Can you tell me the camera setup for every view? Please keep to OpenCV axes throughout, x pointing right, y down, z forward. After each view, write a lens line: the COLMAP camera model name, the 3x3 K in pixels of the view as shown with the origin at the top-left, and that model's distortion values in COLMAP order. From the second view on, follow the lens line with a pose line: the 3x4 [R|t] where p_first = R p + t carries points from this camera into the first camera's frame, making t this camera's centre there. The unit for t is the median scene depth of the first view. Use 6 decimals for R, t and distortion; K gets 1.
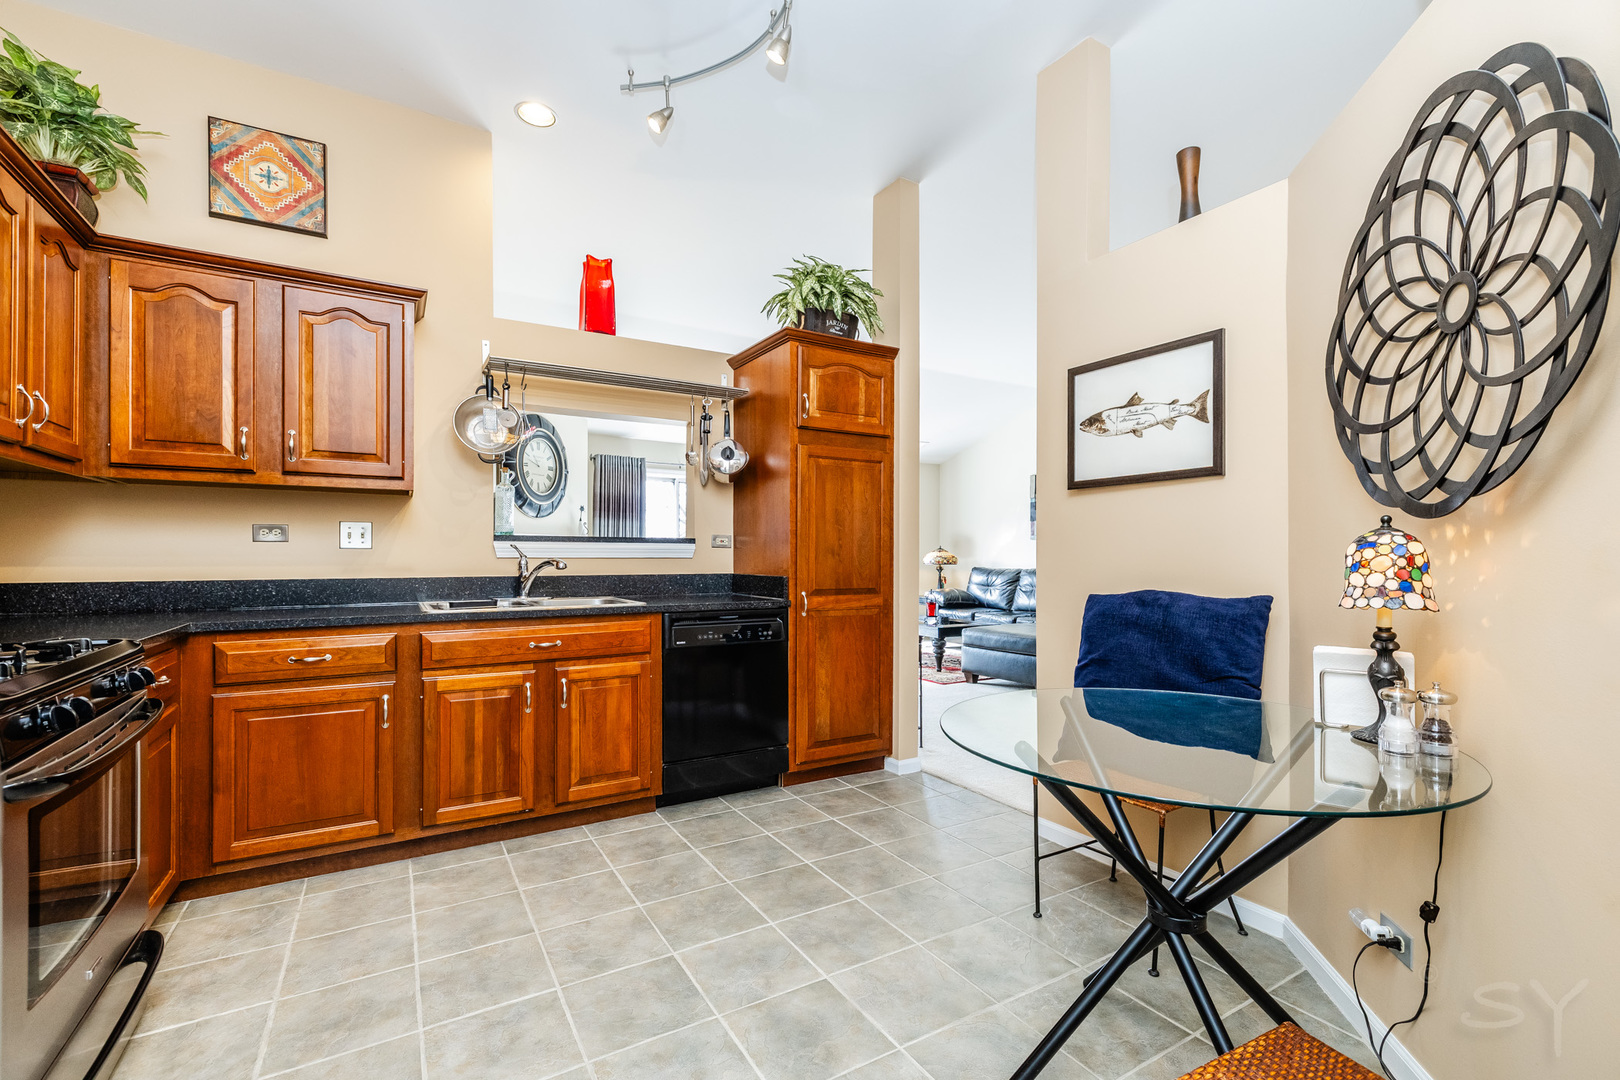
lens RADIAL K [[705.2, 0, 804.5], [0, 705.2, 543.4], [0, 0, 1]] dist [-0.002993, -0.000540]
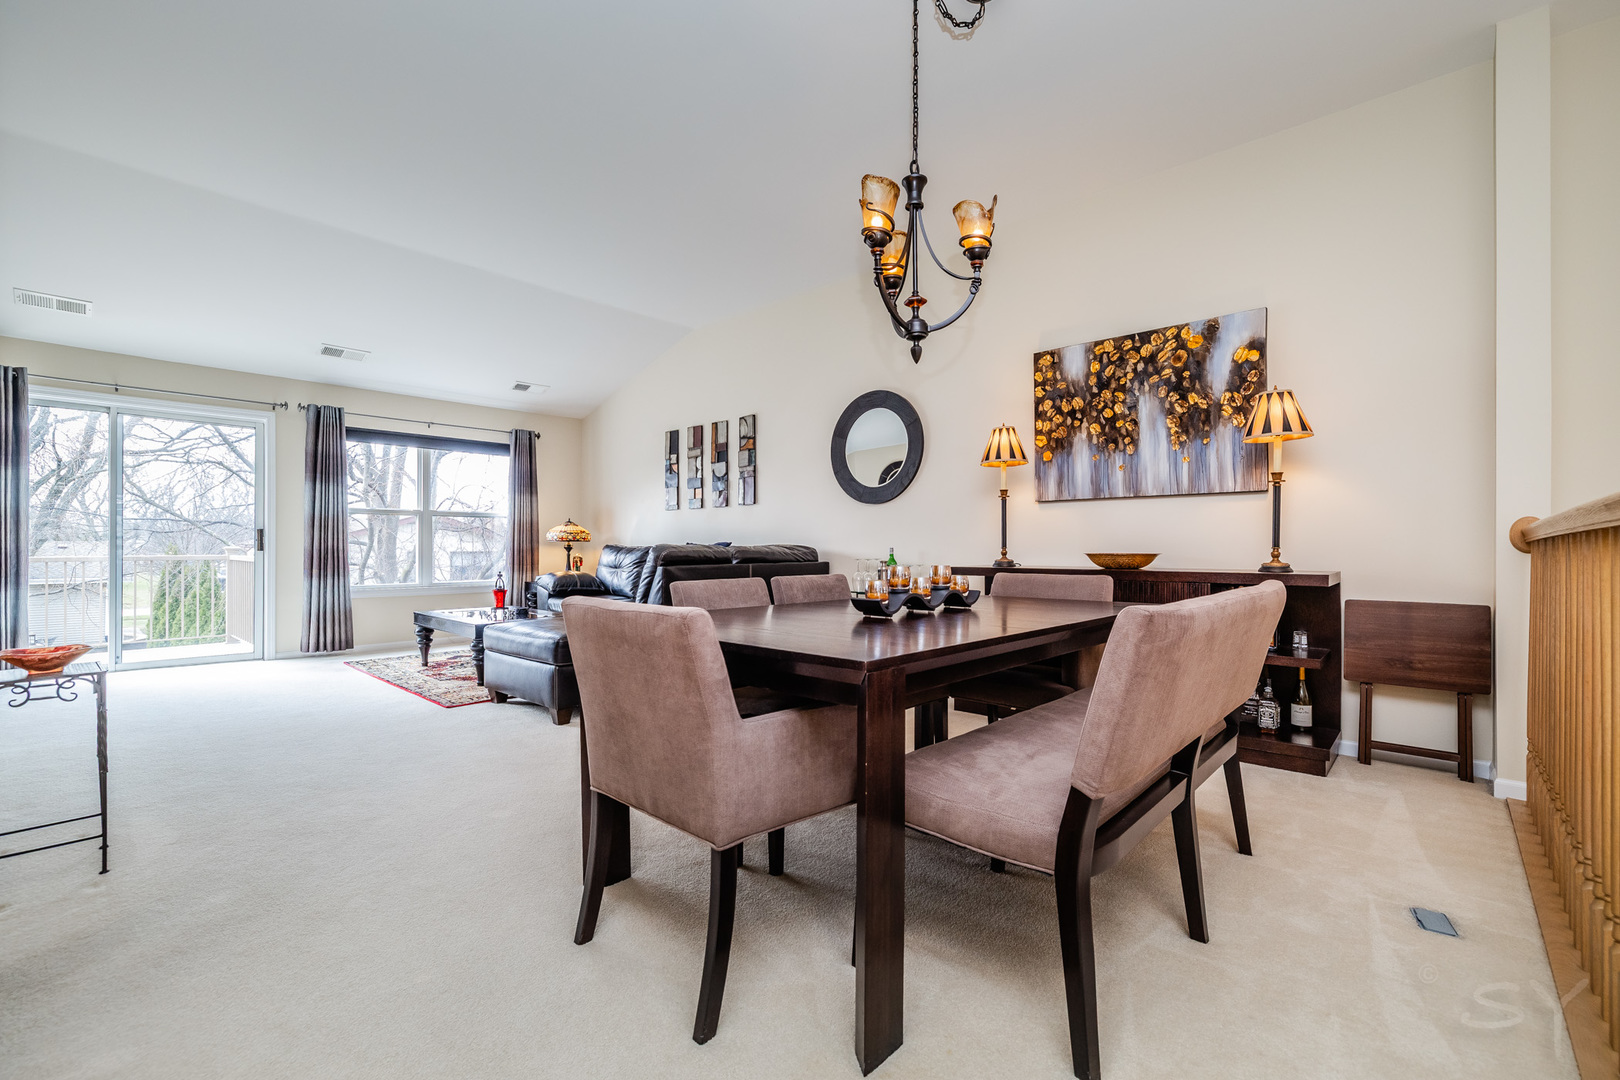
lens RADIAL K [[705.2, 0, 804.5], [0, 705.2, 543.4], [0, 0, 1]] dist [-0.002993, -0.000540]
pose [[0.961243, 0.000363, 0.275703, 0.919699], [-0.005764, 0.999807, 0.018778, 0.061664], [-0.275643, -0.019639, 0.961059, 0.623600]]
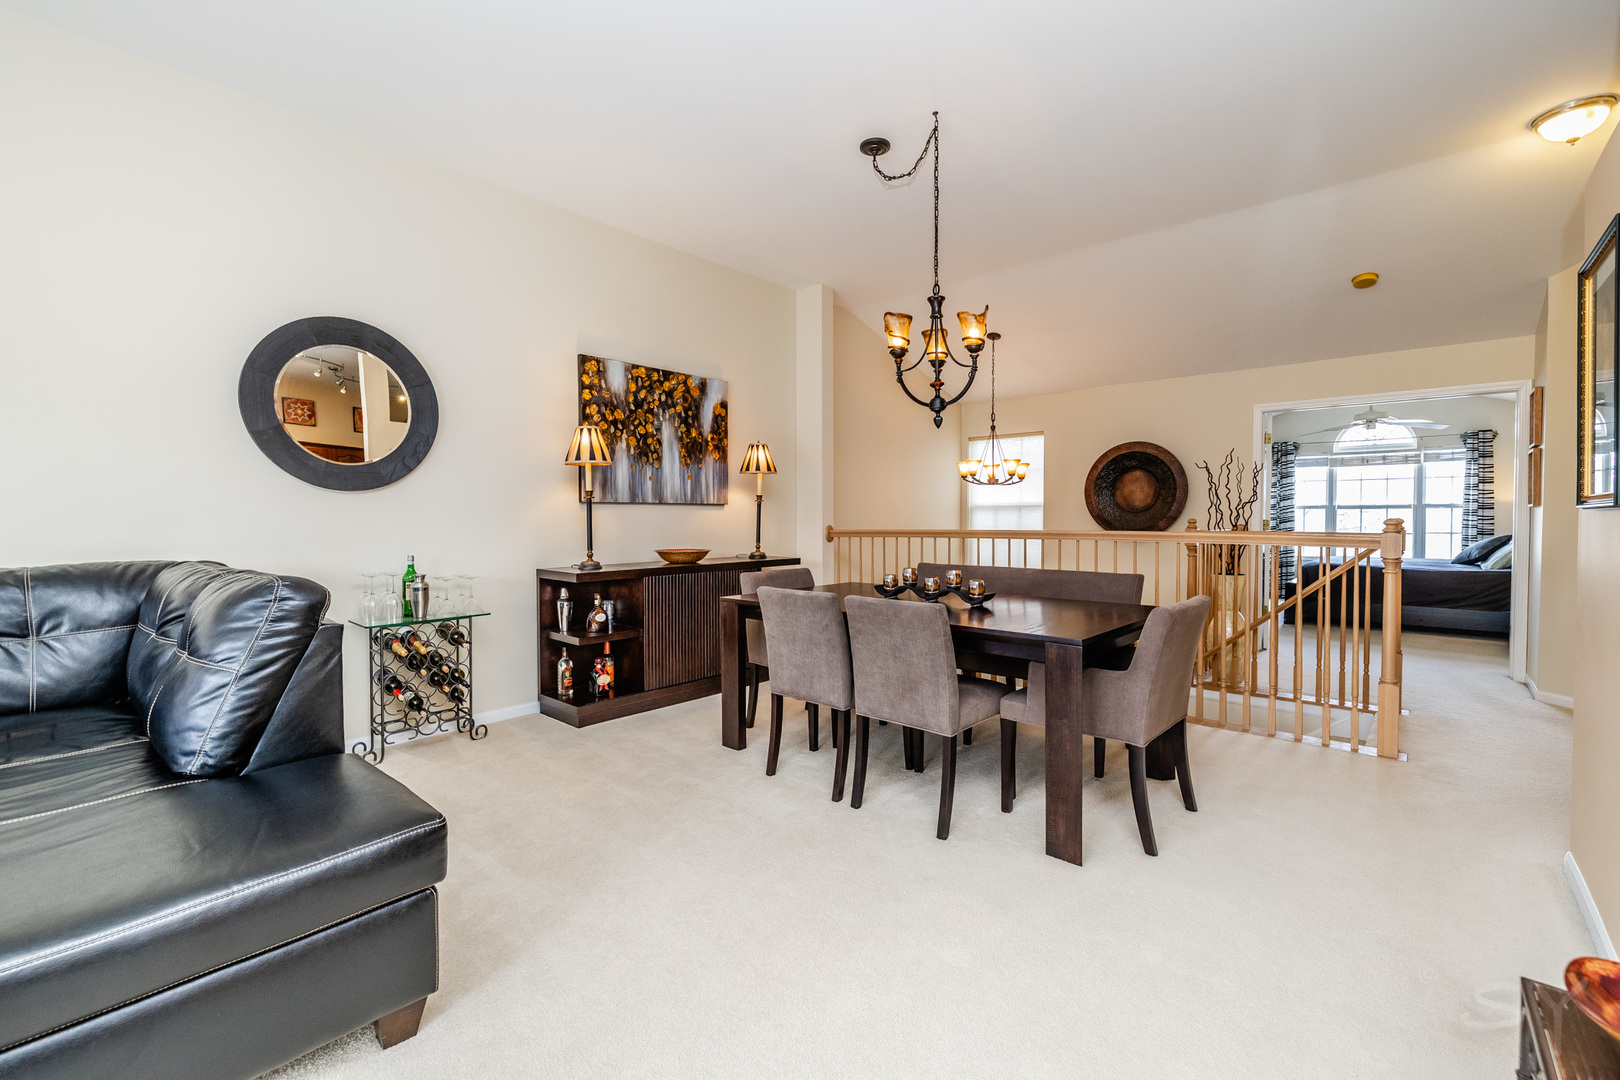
lens RADIAL K [[700.7, 0, 834.2], [0, 700.7, 536.8], [0, 0, 1]] dist [0.018660, -0.000178]
pose [[-0.333324, -0.023894, 0.942509, 0.011127], [-0.018344, 0.999654, 0.018855, 0.027257], [-0.942634, -0.011004, -0.333647, 2.265189]]
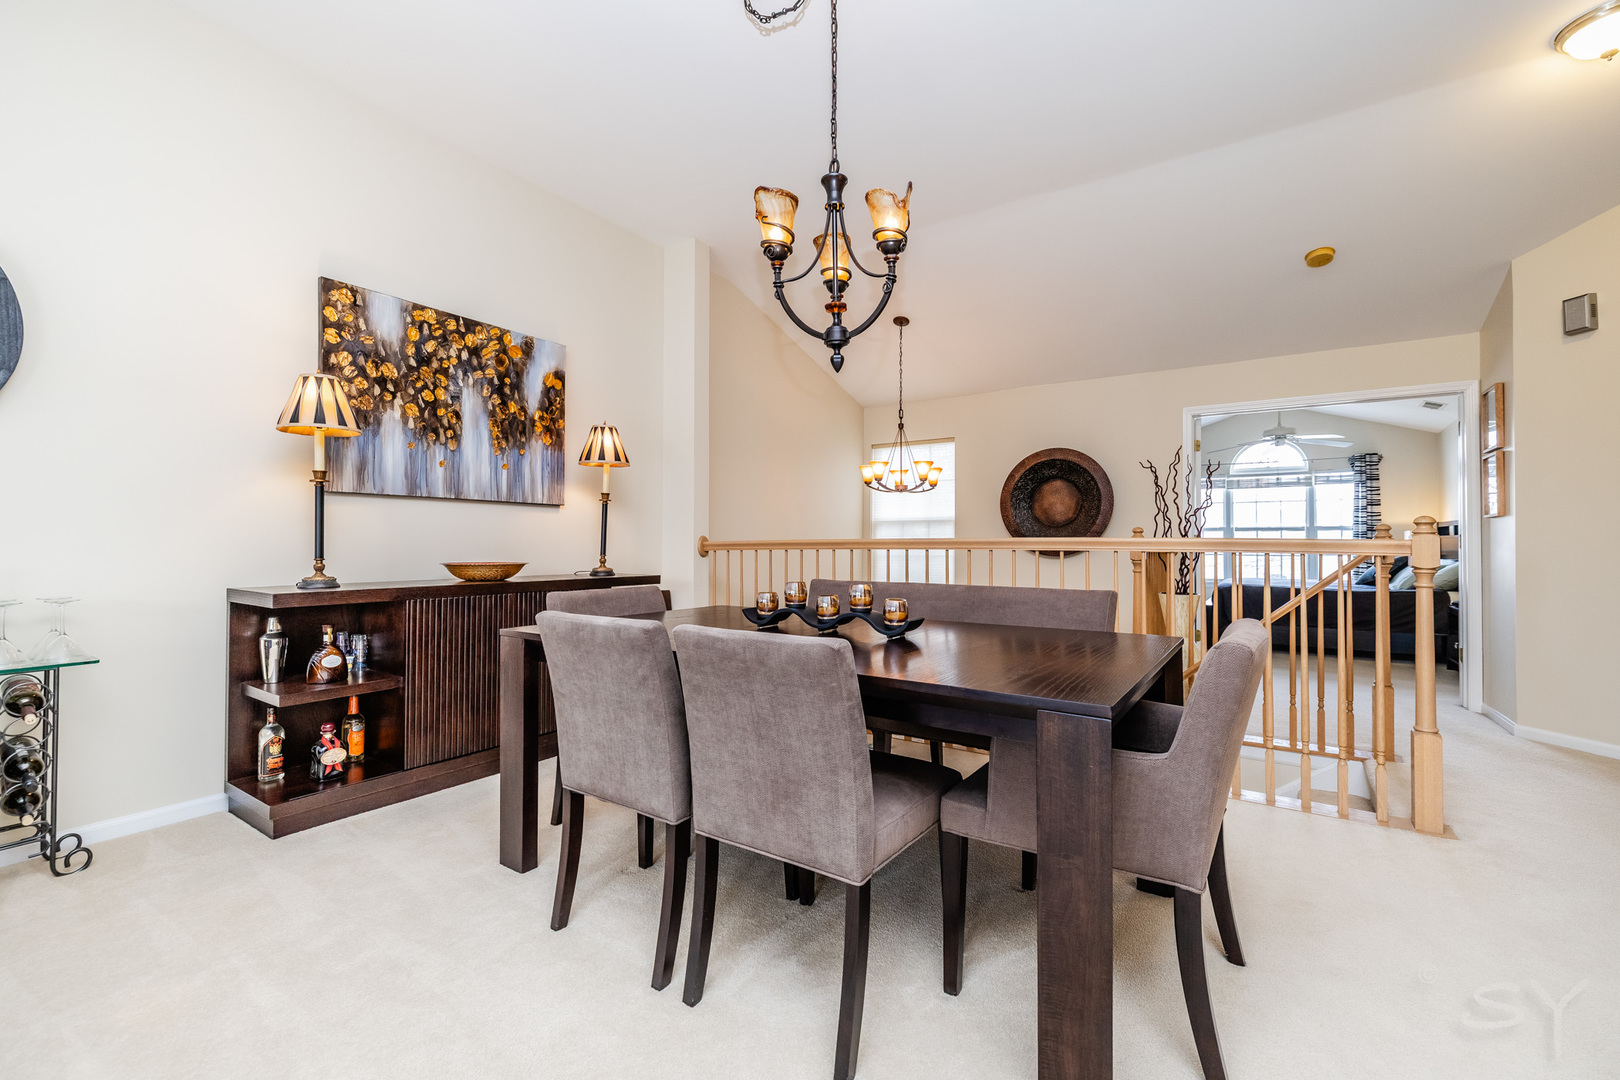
lens RADIAL K [[700.7, 0, 834.2], [0, 700.7, 536.8], [0, 0, 1]] dist [0.018660, -0.000178]
pose [[-0.463591, 0.011197, 0.885978, 0.439079], [-0.021957, 0.999468, -0.024121, 0.075903], [-0.885777, -0.030636, -0.463099, 2.036794]]
